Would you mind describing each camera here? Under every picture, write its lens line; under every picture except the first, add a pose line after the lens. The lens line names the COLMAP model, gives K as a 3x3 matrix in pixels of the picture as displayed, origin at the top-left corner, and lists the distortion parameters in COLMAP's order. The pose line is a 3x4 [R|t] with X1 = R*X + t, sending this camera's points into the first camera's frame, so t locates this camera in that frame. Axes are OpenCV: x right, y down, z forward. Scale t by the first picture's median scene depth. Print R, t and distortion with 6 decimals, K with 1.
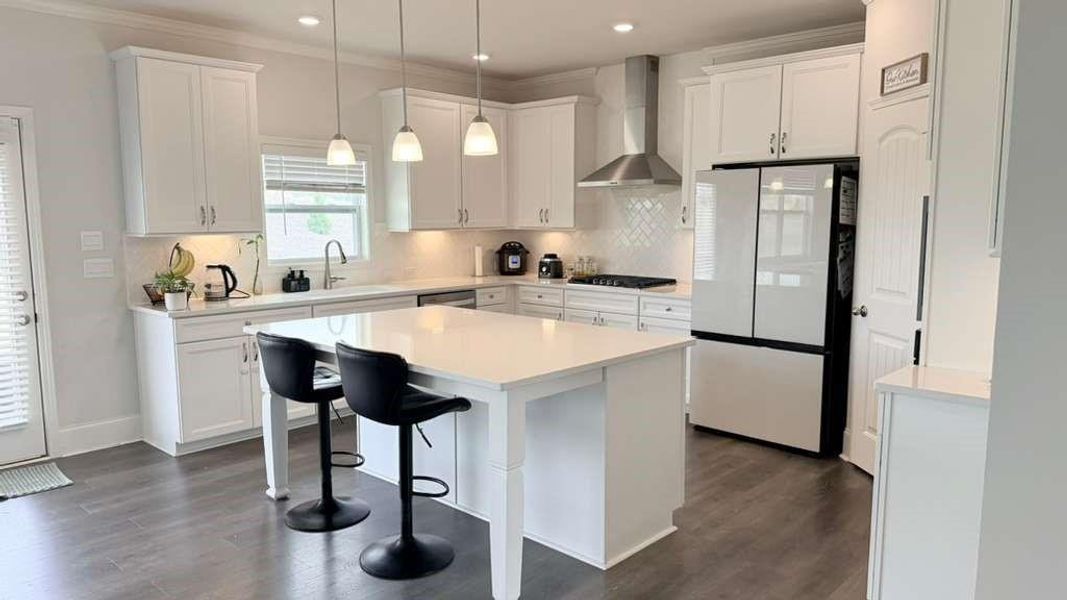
lens RADIAL K [[744.3, 0, 529.4], [0, 744.3, 311.2], [0, 0, 1]] dist [0.091686, -0.114728]
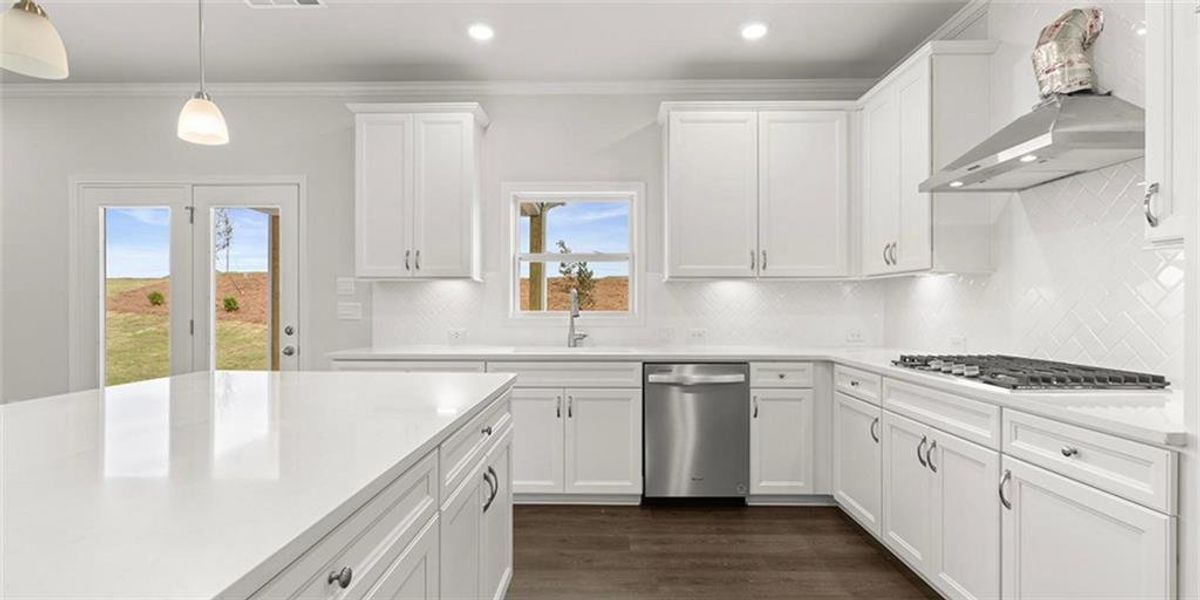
lens RADIAL K [[537.6, 0, 598.3], [0, 537.6, 301.7], [0, 0, 1]] dist [-0.001501, 0.000082]
pose [[0.670431, -0.001935, -0.741969, 0.220037], [-0.098083, 0.990989, -0.091211, -0.028335], [0.735460, 0.133926, 0.664200, 0.619203]]
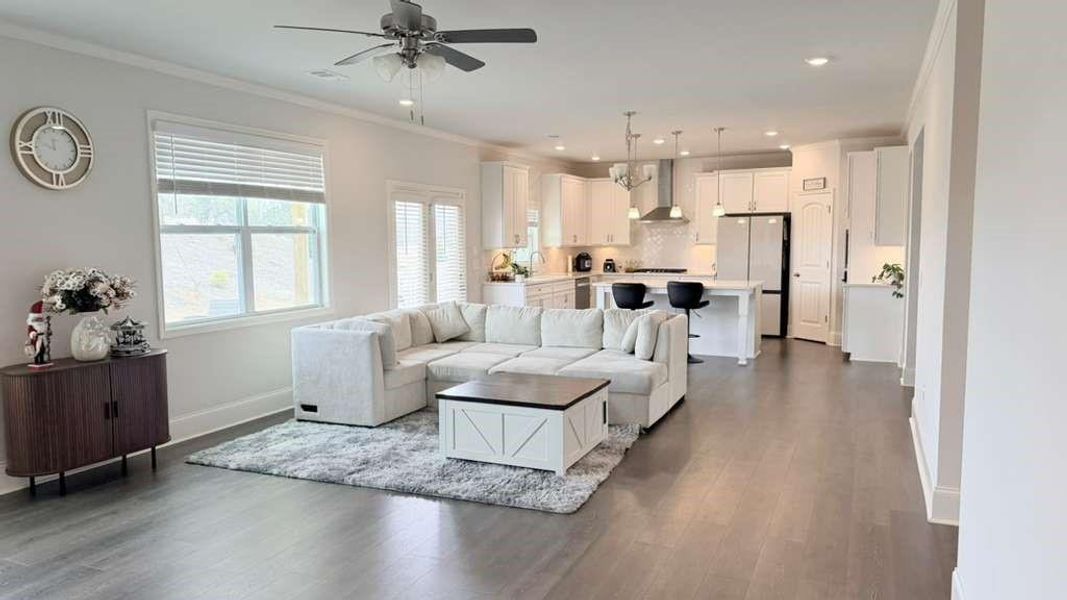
lens RADIAL K [[744.3, 0, 527.2], [0, 744.3, 306.9], [0, 0, 1]] dist [0.091686, -0.114728]
pose [[0.946383, -0.034506, 0.321200, -0.914263], [0.047313, 0.998363, -0.032151, 0.109314], [-0.319564, 0.045624, 0.946466, -0.806911]]
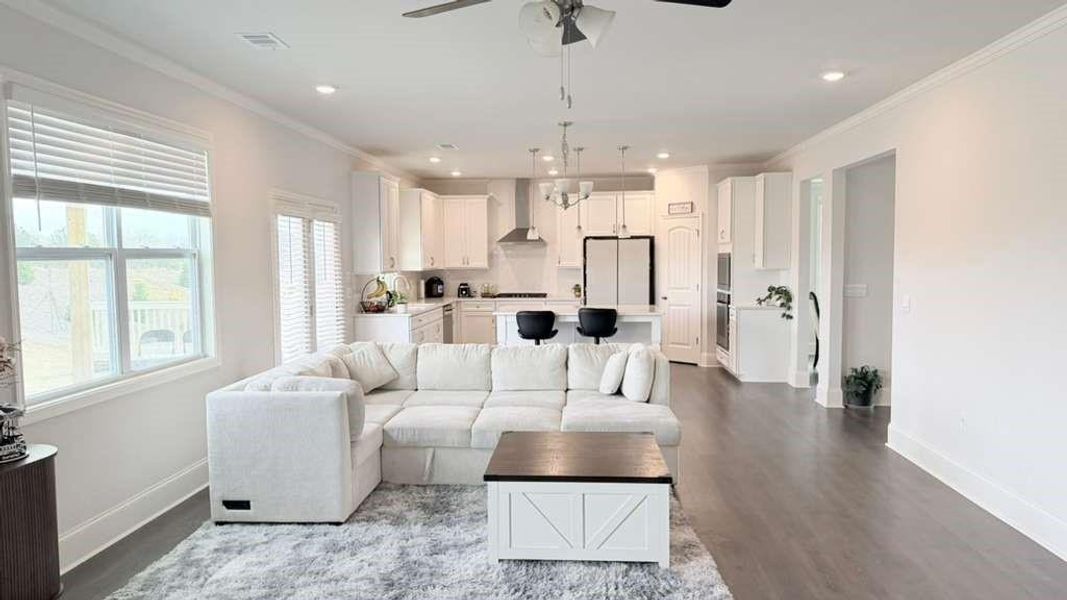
lens RADIAL K [[744.3, 0, 535.5], [0, 744.3, 303.1], [0, 0, 1]] dist [0.091686, -0.114728]
pose [[0.774584, -0.044135, 0.630929, -1.102429], [0.089338, 0.995195, -0.040063, 0.060326], [-0.626130, 0.087398, 0.774805, -0.492065]]
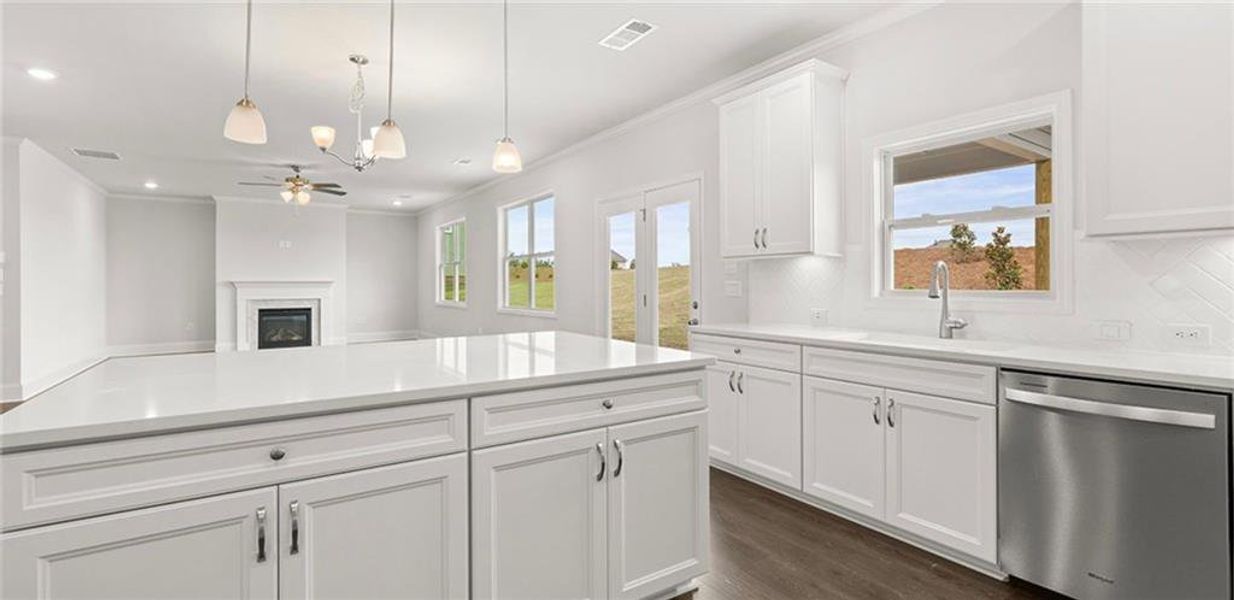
lens RADIAL K [[547.1, 0, 626.6], [0, 547.1, 280.1], [0, 0, 1]] dist [0.004915, 0.000146]
pose [[-0.216339, -0.004020, -0.976310, 0.263386], [-0.122559, 0.992193, 0.023072, -0.058168], [0.968595, 0.124647, -0.215143, 0.852390]]
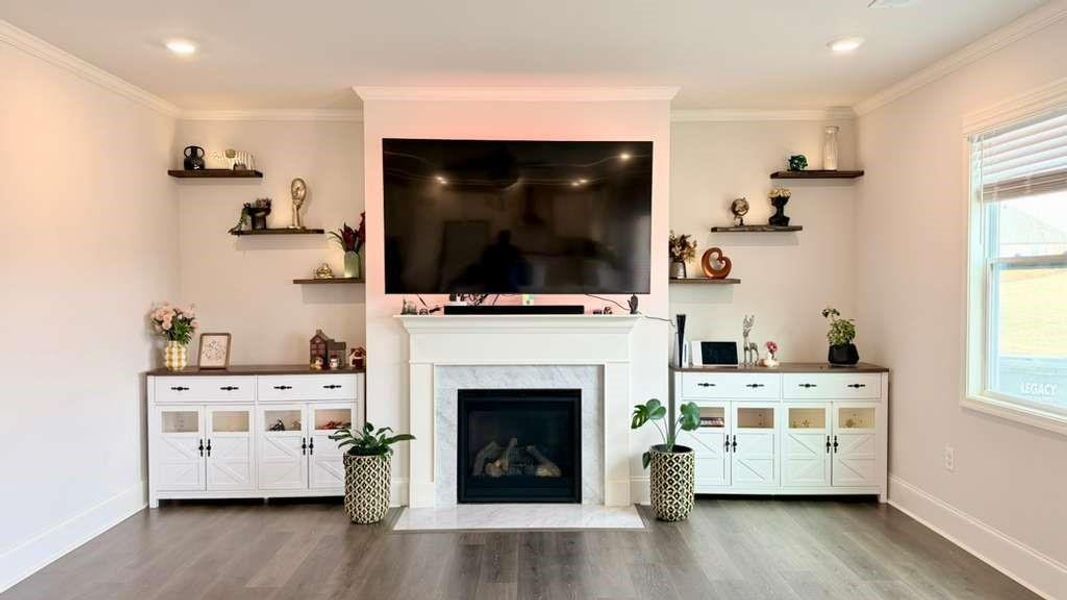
lens RADIAL K [[744.3, 0, 535.0], [0, 744.3, 300.0], [0, 0, 1]] dist [0.091686, -0.114728]
pose [[-0.724961, 0.022094, -0.688436, -0.625308], [-0.085827, 0.988798, 0.122114, -0.004004], [0.683422, 0.147615, -0.714944, 0.051157]]
